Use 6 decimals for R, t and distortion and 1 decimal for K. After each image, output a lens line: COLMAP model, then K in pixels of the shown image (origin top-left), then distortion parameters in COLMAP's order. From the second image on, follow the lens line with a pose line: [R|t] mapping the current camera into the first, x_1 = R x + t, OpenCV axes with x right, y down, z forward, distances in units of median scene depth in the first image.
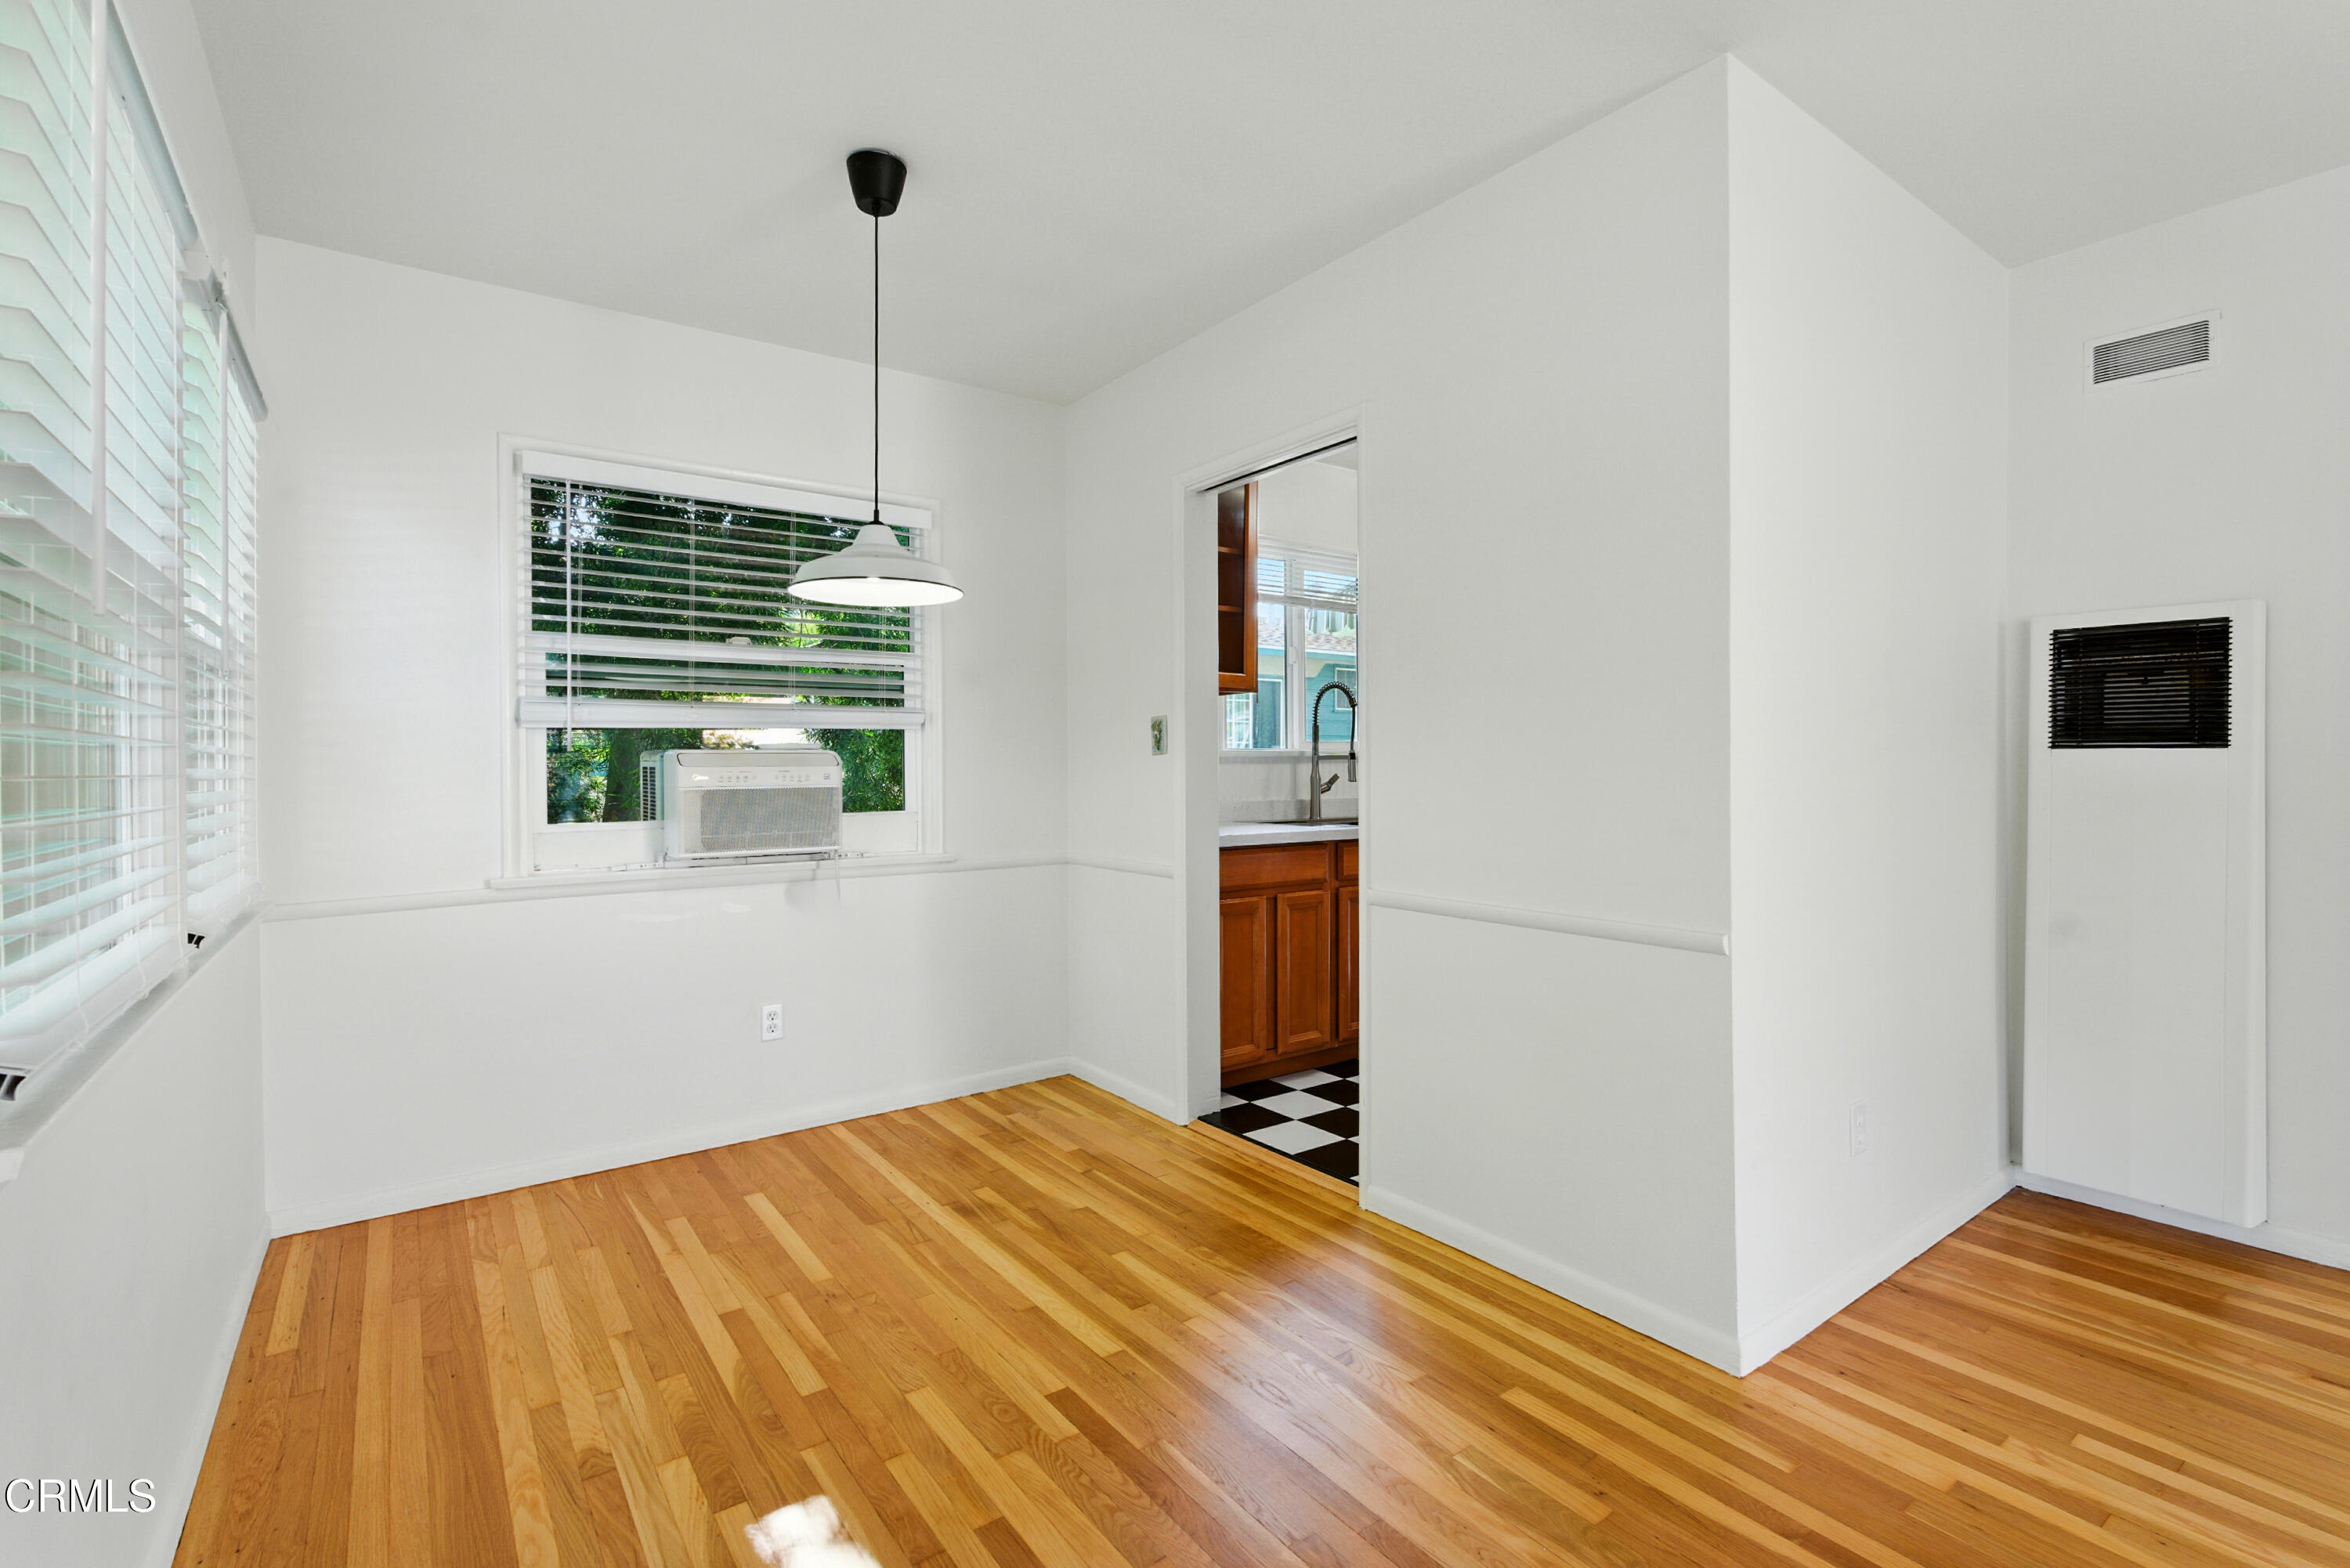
lens RADIAL K [[1052.7, 0, 1169.8], [0, 1052.7, 773.4], [0, 0, 1]] dist [-0.002149, 0.002473]
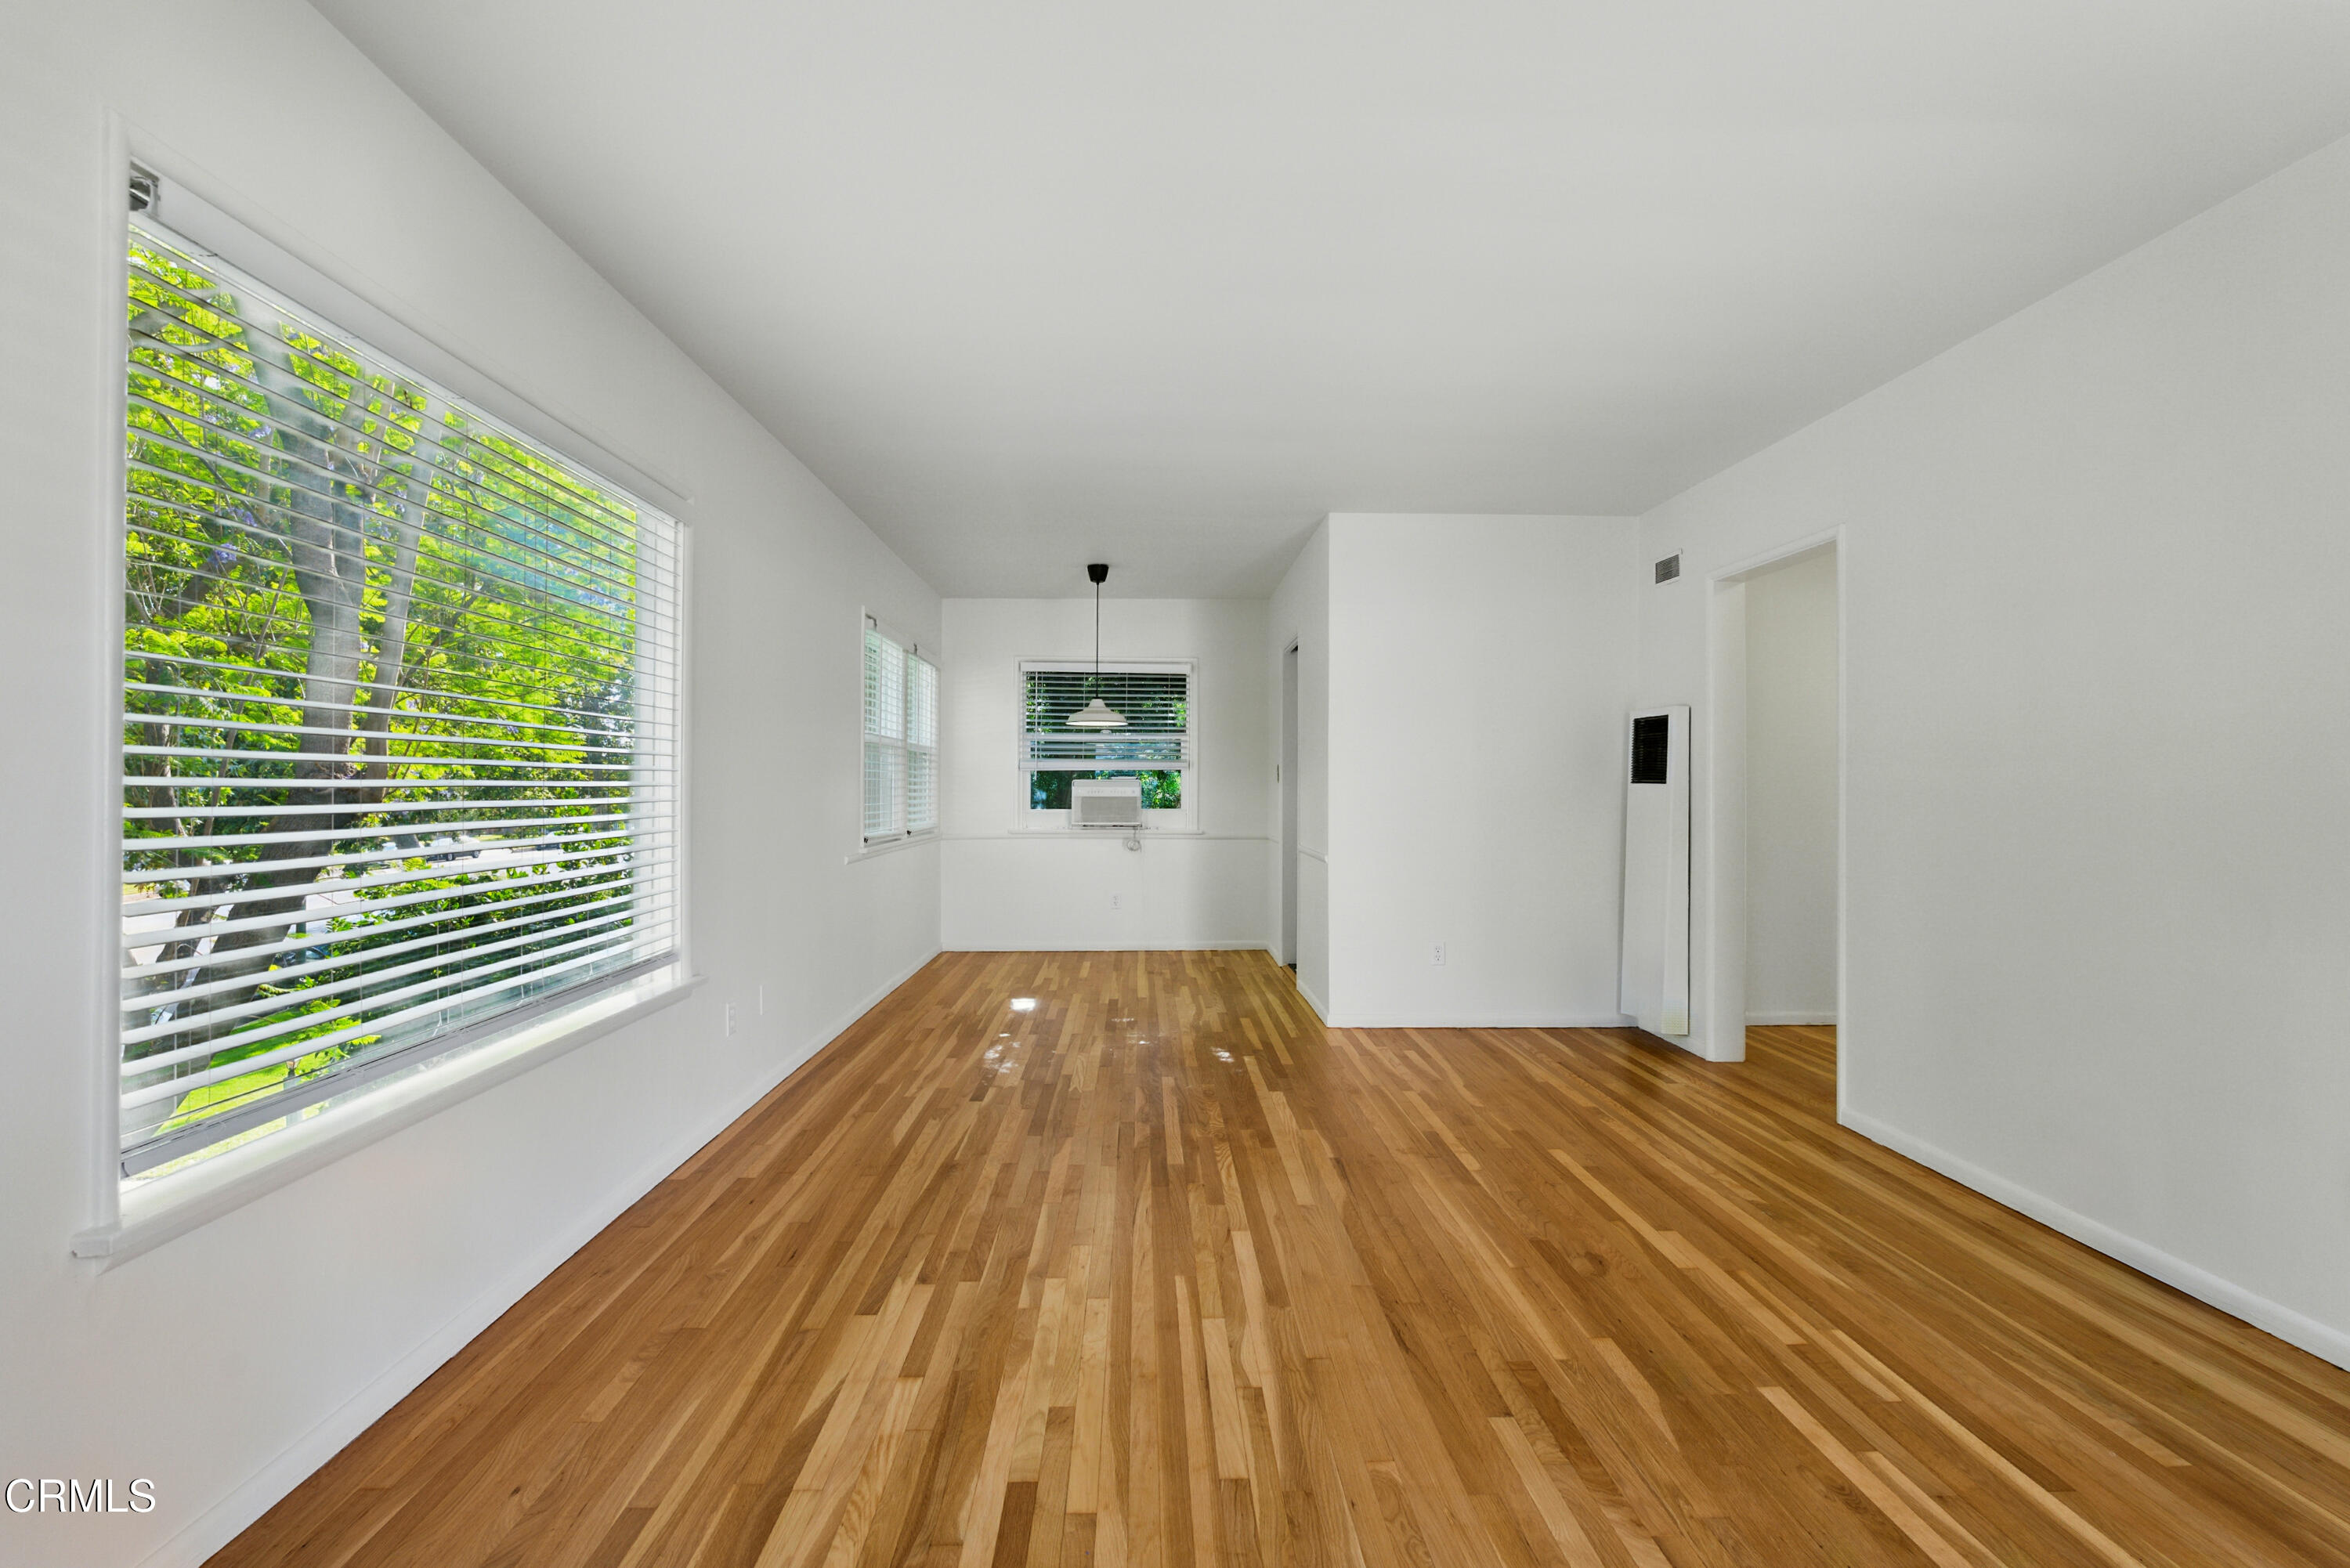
lens RADIAL K [[1052.7, 0, 1166.6], [0, 1052.7, 780.9], [0, 0, 1]] dist [-0.002149, 0.002473]
pose [[0.825421, 0.005049, -0.564495, 1.049543], [-0.012057, 0.999890, -0.008687, -0.001315], [0.564388, 0.013976, 0.825391, -0.850858]]
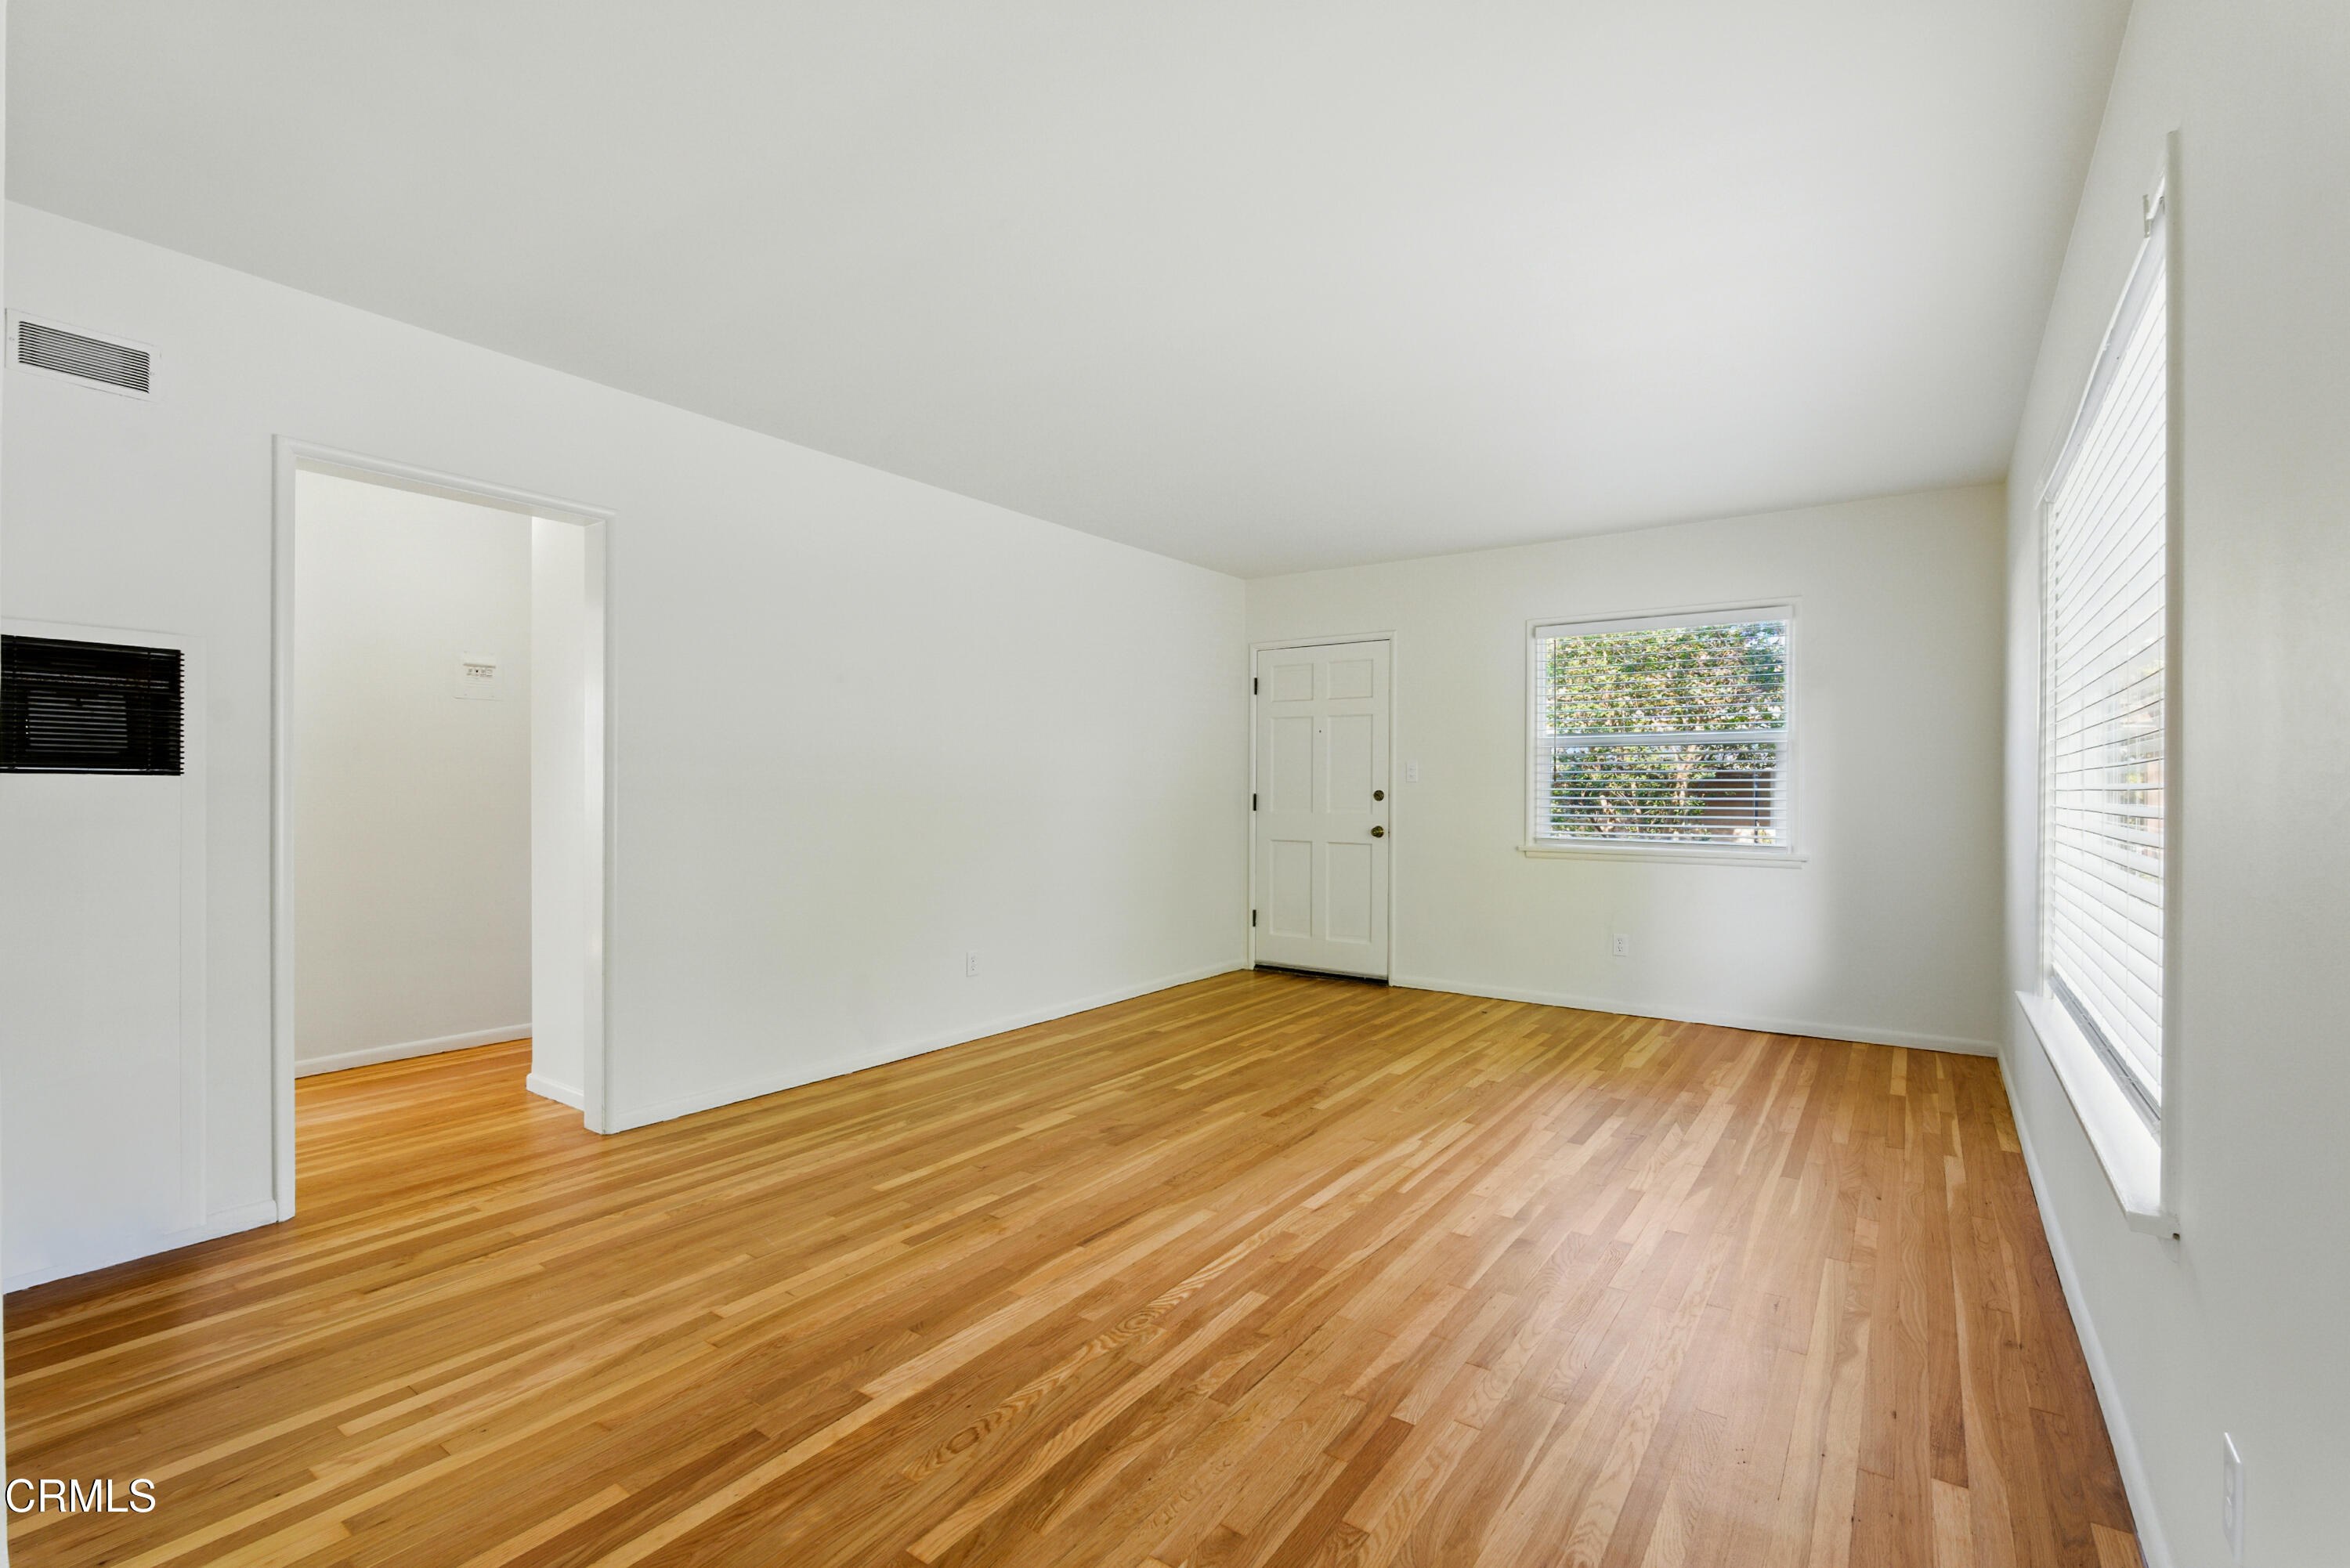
lens RADIAL K [[1052.7, 0, 1161.3], [0, 1052.7, 795.1], [0, 0, 1]] dist [-0.002149, 0.002473]
pose [[-0.310350, 0.000910, 0.950622, -0.227448], [0.005097, 0.999987, 0.000706, -0.000690], [-0.950609, 0.005064, -0.310351, 0.312283]]
